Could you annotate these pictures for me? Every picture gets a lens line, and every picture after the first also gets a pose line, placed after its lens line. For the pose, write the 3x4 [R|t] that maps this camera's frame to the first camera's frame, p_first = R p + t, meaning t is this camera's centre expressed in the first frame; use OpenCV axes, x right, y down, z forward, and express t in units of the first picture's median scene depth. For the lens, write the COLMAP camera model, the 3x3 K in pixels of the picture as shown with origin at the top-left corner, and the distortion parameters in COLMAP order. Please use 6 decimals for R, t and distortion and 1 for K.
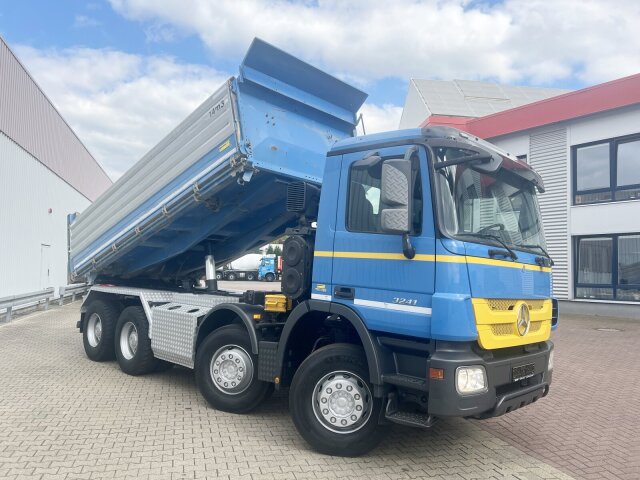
lens RADIAL K [[477.4, 0, 322.4], [0, 477.4, 238.0], [0, 0, 1]] dist [0.073691, -0.075748]
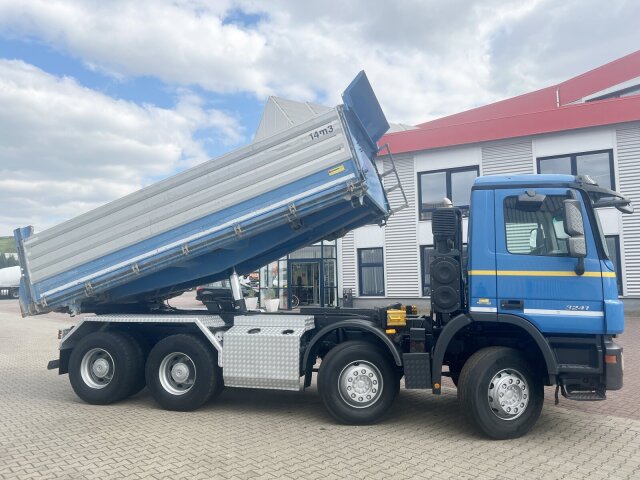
lens RADIAL K [[477.4, 0, 322.4], [0, 477.4, 238.0], [0, 0, 1]] dist [0.073691, -0.075748]
pose [[0.887450, -0.001958, 0.460901, -0.728187], [0.007531, 0.999919, -0.010254, -0.035040], [-0.460843, 0.012571, 0.887392, 0.099535]]
